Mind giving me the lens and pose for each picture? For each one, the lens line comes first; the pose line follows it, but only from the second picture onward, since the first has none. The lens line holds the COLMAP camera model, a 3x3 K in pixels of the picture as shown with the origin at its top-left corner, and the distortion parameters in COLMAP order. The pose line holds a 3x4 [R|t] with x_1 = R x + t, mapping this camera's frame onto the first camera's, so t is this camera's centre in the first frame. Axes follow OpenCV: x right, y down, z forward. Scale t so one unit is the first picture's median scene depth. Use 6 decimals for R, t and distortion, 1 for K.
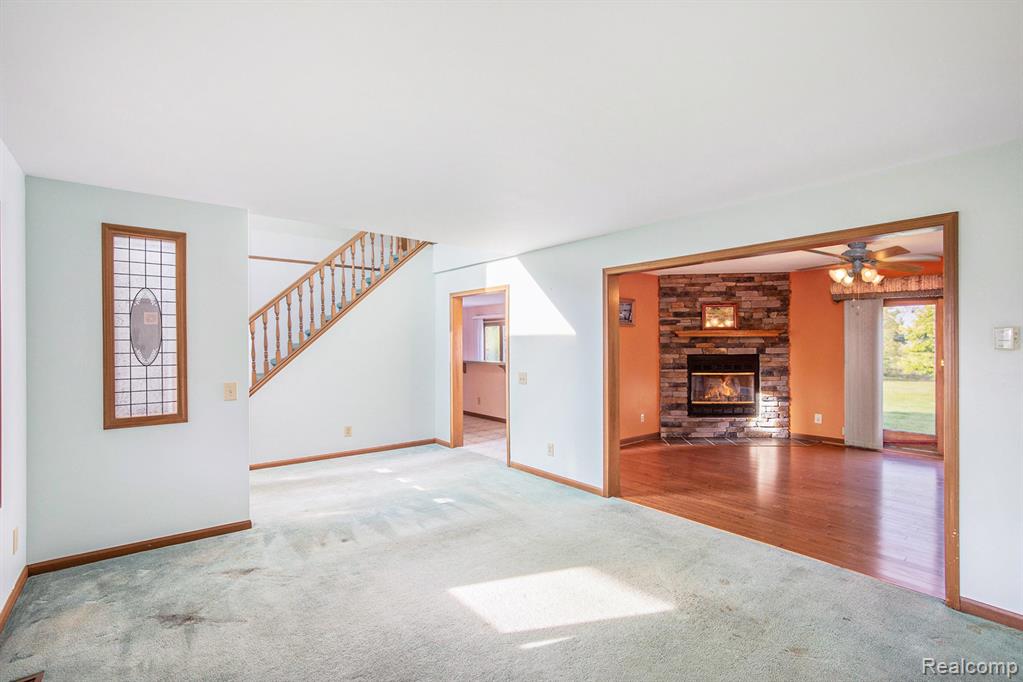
lens RADIAL K [[474.3, 0, 517.1], [0, 474.3, 340.7], [0, 0, 1]] dist [-0.009851, 0.002112]
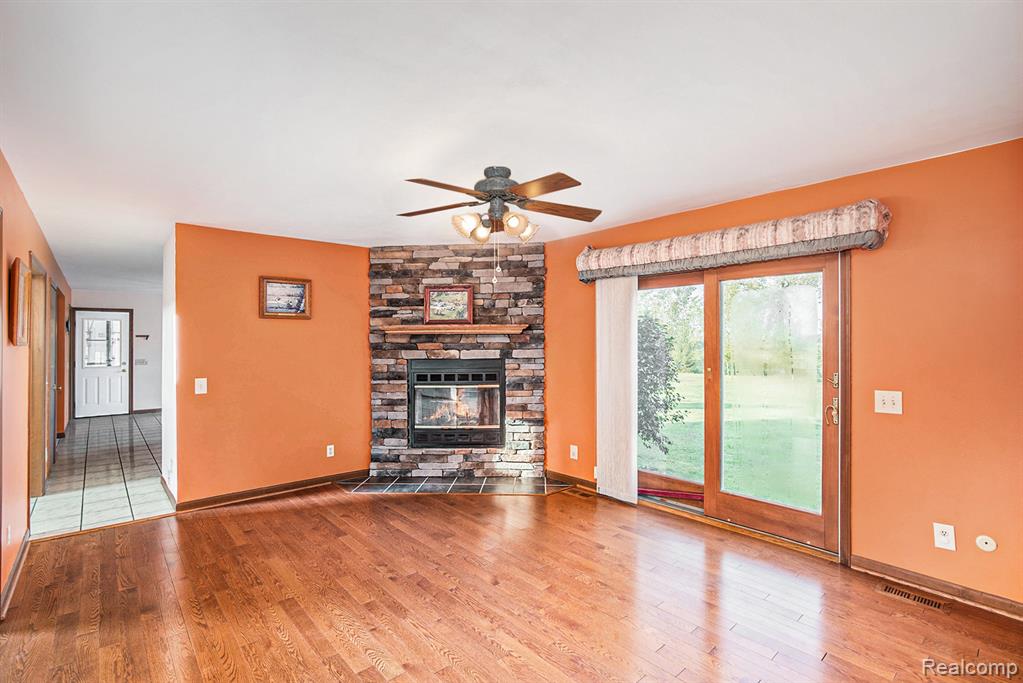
lens RADIAL K [[474.3, 0, 507.4], [0, 474.3, 339.3], [0, 0, 1]] dist [-0.009851, 0.002112]
pose [[0.999563, 0.000219, 0.029548, 0.492942], [-0.000126, 0.999995, -0.003138, 0.001806], [-0.029548, 0.003133, 0.999558, 0.292029]]
